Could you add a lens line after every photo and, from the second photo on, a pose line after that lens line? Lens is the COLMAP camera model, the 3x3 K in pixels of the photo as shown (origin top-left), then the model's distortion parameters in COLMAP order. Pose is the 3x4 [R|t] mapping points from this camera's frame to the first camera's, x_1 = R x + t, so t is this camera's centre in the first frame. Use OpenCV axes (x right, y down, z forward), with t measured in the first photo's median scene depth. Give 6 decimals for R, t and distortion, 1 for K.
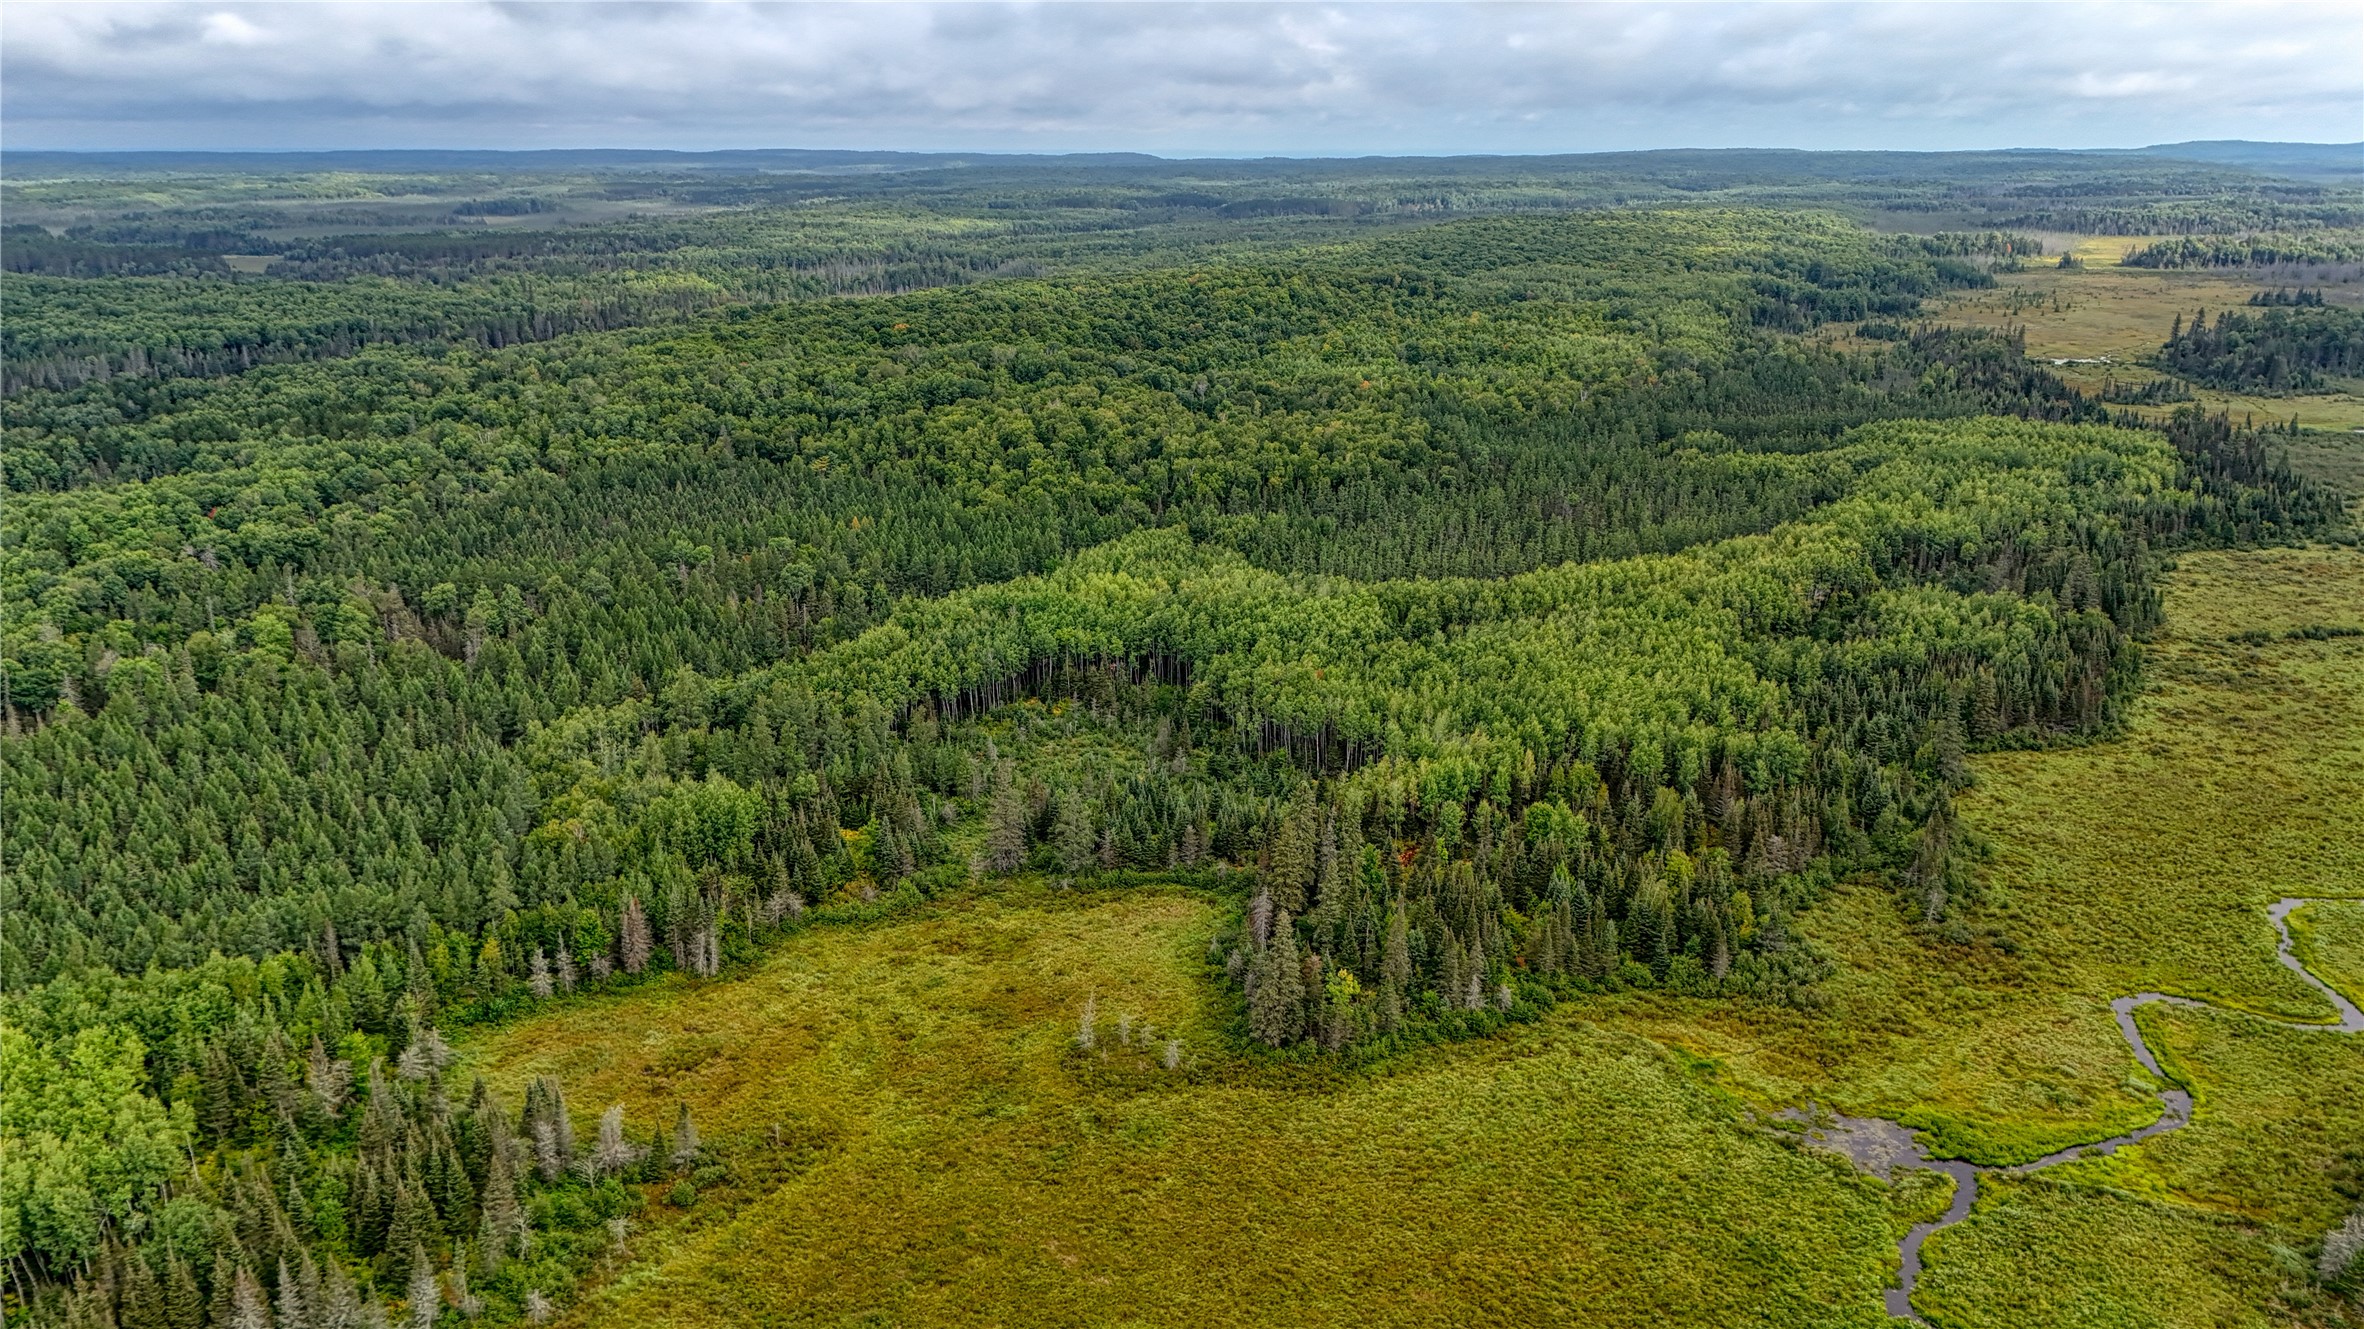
lens RADIAL K [[1733.6, 0, 1182.0], [0, 1733.6, 664.5], [0, 0, 1]] dist [0.077461, -0.074669]
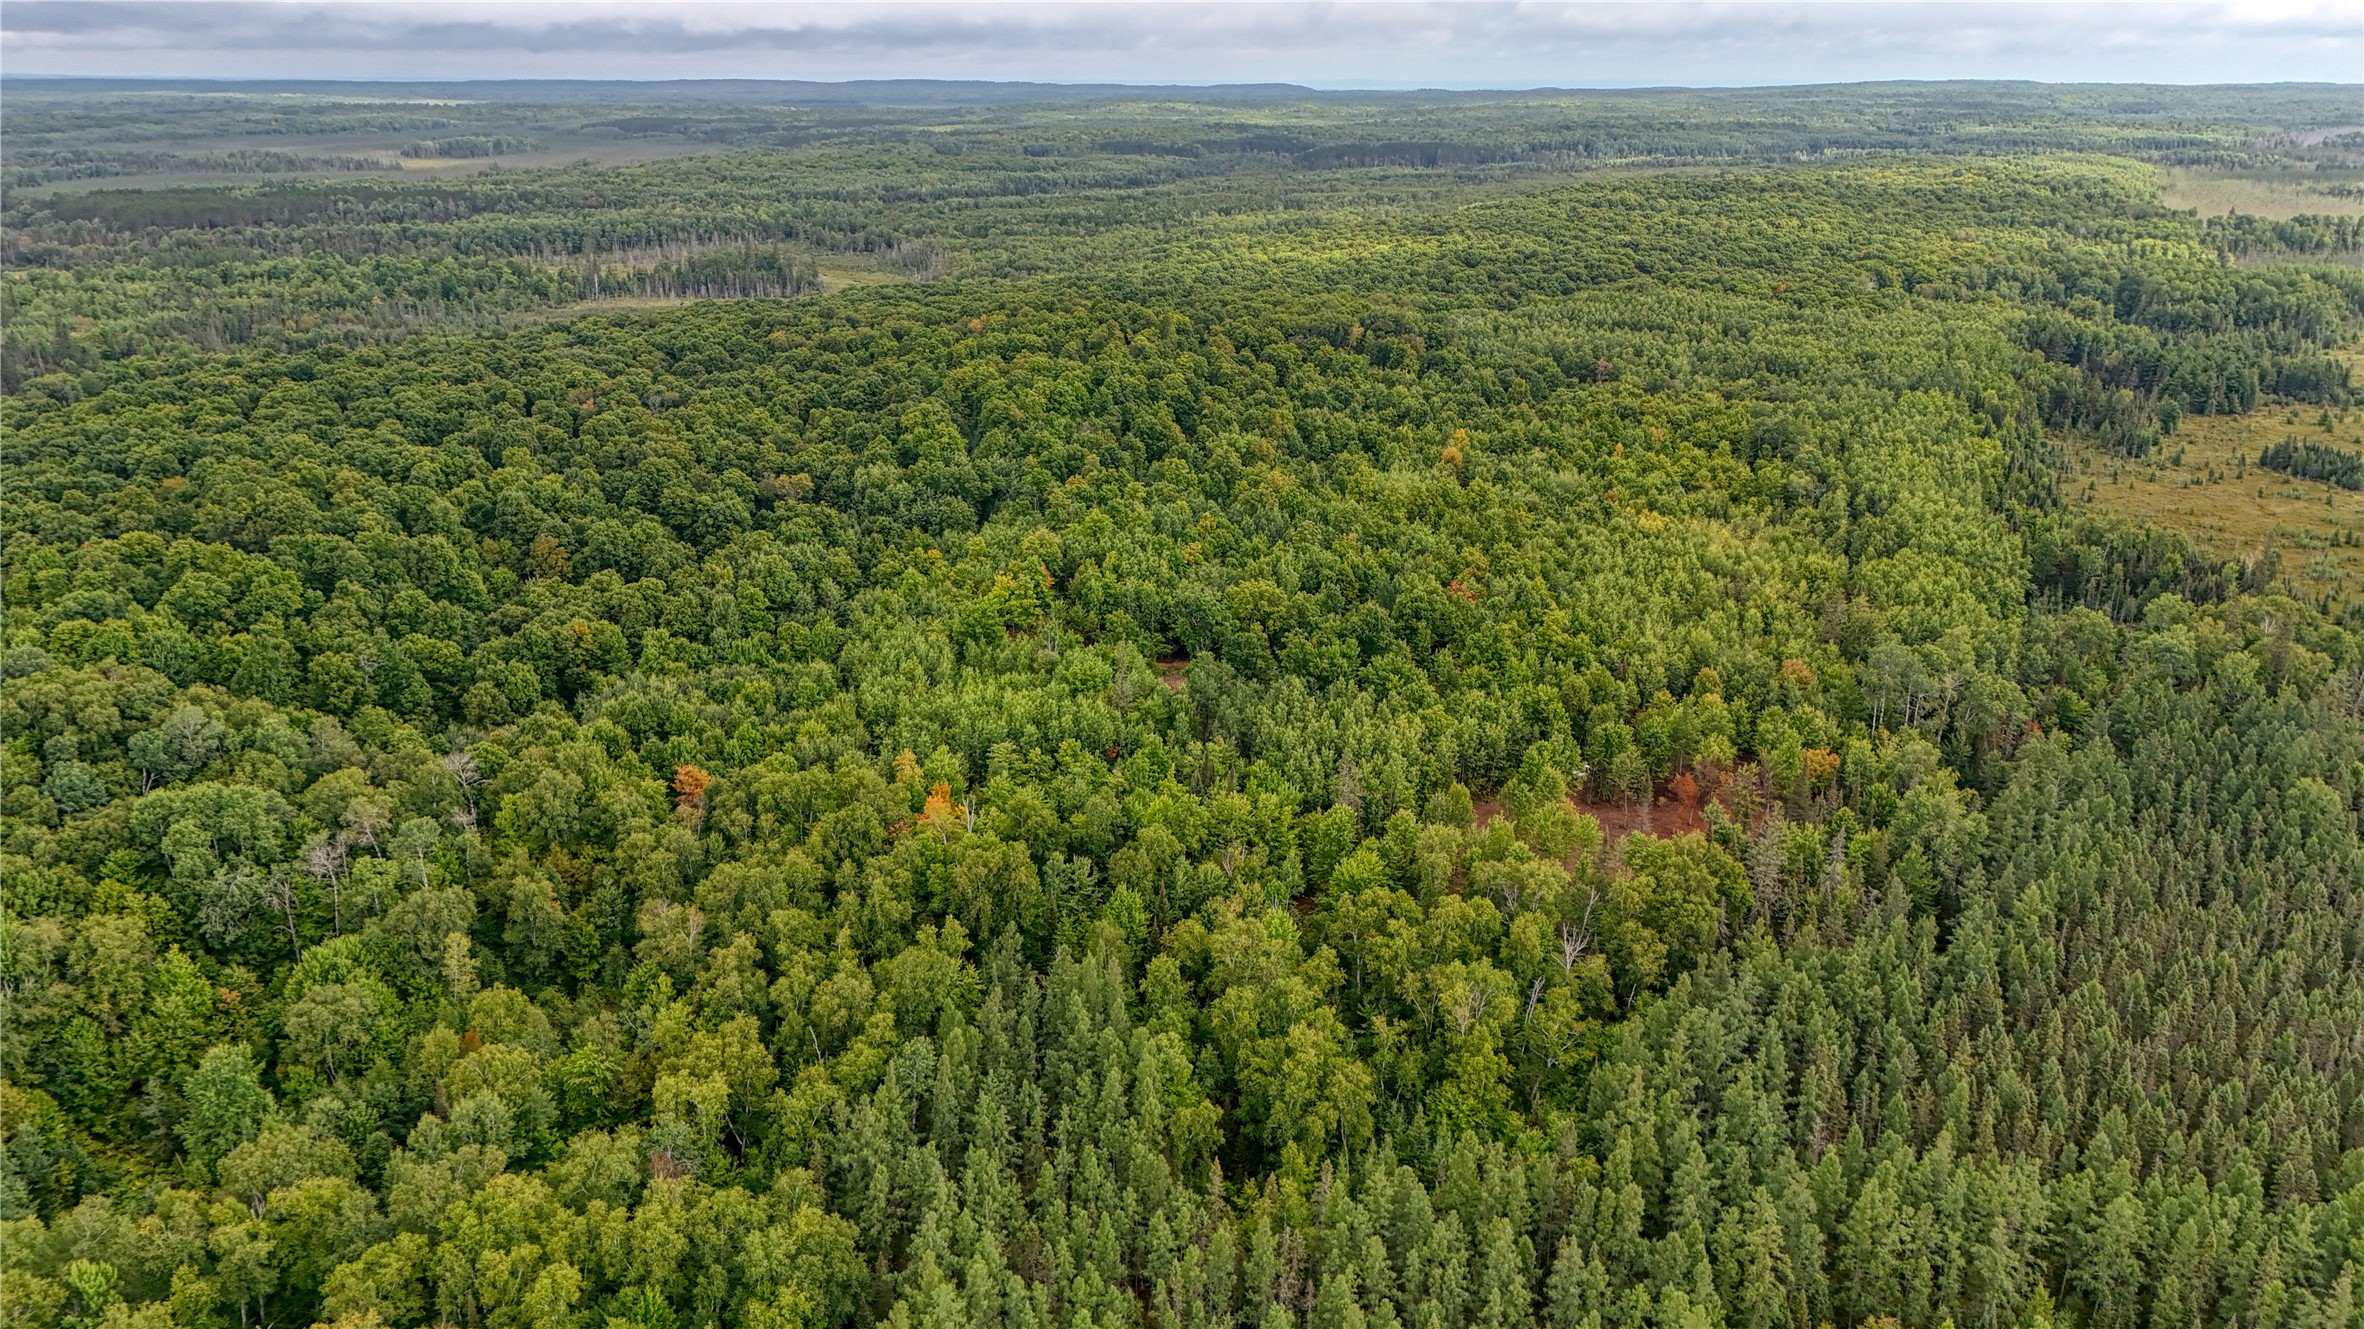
lens RADIAL K [[1733.6, 0, 1182.0], [0, 1733.6, 664.5], [0, 0, 1]] dist [0.077461, -0.074669]
pose [[0.995070, 0.034793, -0.092869, 0.240334], [-0.031437, 0.998807, 0.037356, -0.264982], [0.094058, -0.034252, 0.994977, 0.884519]]
